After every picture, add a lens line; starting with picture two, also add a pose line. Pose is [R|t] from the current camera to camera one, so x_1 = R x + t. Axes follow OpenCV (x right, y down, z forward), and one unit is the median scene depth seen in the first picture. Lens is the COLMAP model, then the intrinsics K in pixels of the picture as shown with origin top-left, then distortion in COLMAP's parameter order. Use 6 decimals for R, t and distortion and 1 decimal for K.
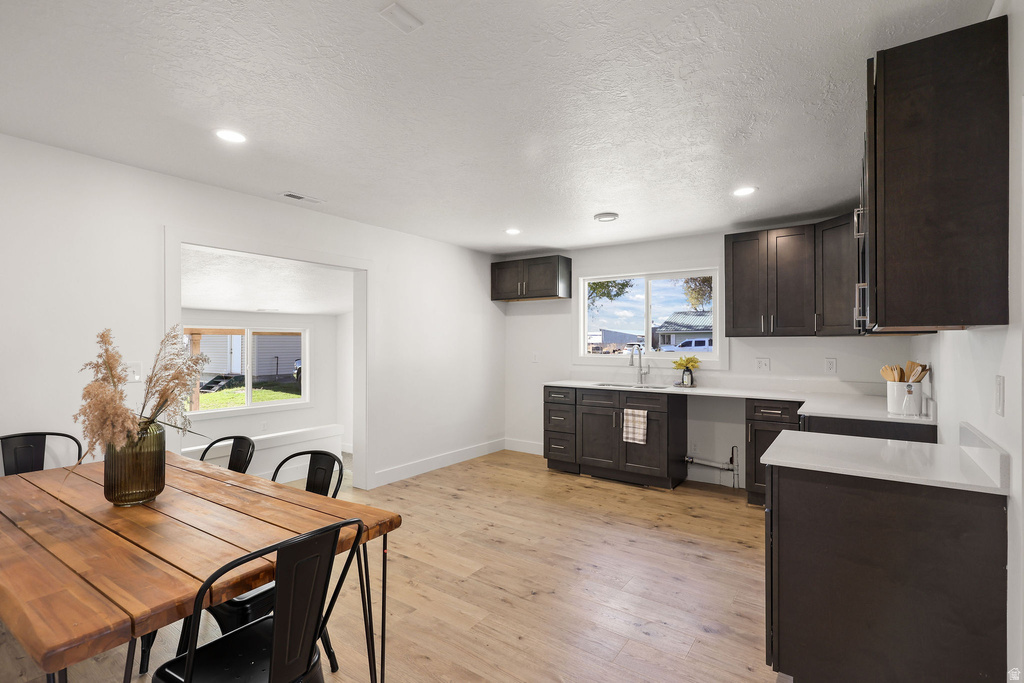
lens RADIAL K [[482.0, 0, 507.3], [0, 482.0, 337.3], [0, 0, 1]] dist [0.000552, 0.000694]
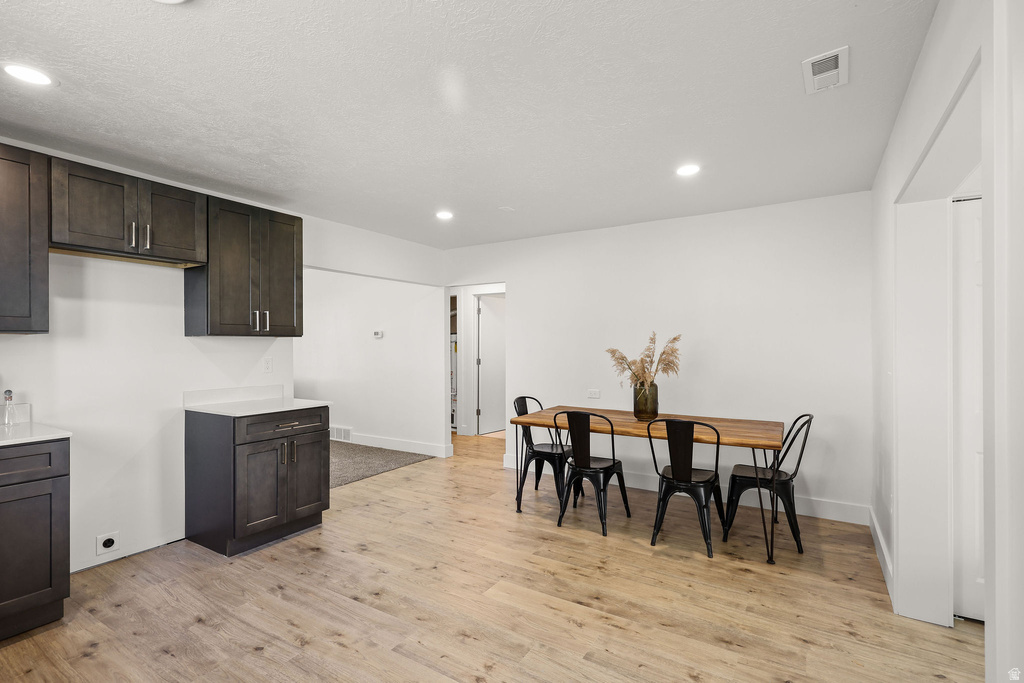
lens RADIAL K [[482.0, 0, 516.5], [0, 482.0, 347.6], [0, 0, 1]] dist [0.000552, 0.000694]
pose [[-0.996788, 0.003553, -0.080002, -0.026405], [0.003683, 0.999992, -0.001482, 0.014767], [0.079996, -0.001772, -0.996794, 1.245517]]
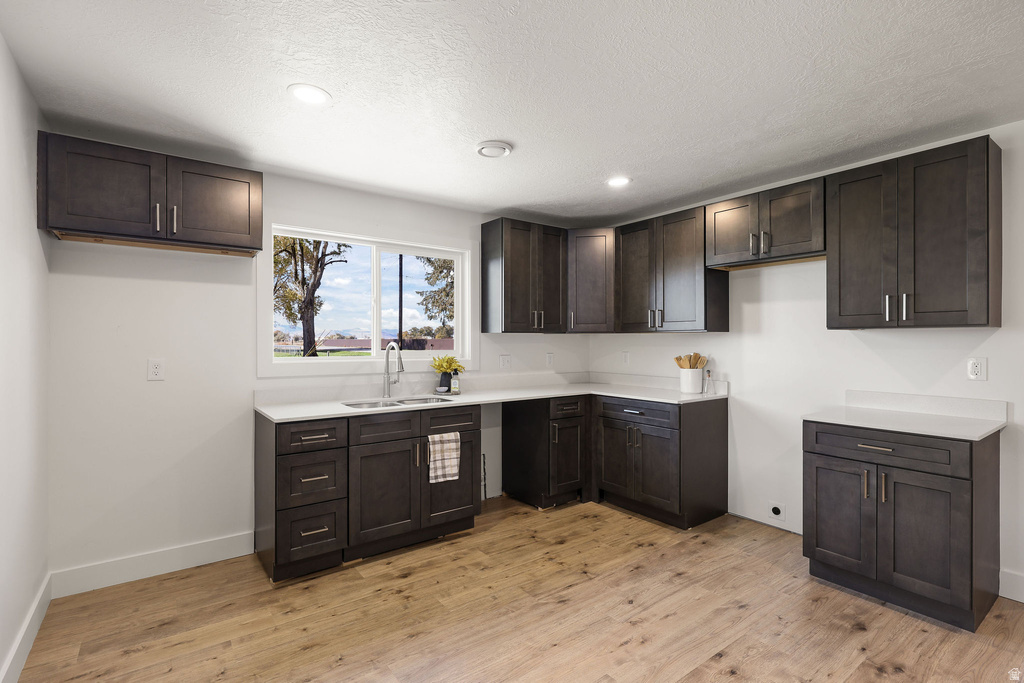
lens RADIAL K [[482.0, 0, 501.2], [0, 482.0, 338.8], [0, 0, 1]] dist [0.000552, 0.000694]
pose [[0.308239, 0.004094, 0.951300, -0.384622], [-0.008555, 0.999962, -0.001531, 0.012438], [-0.951271, -0.007666, 0.308262, 0.716201]]
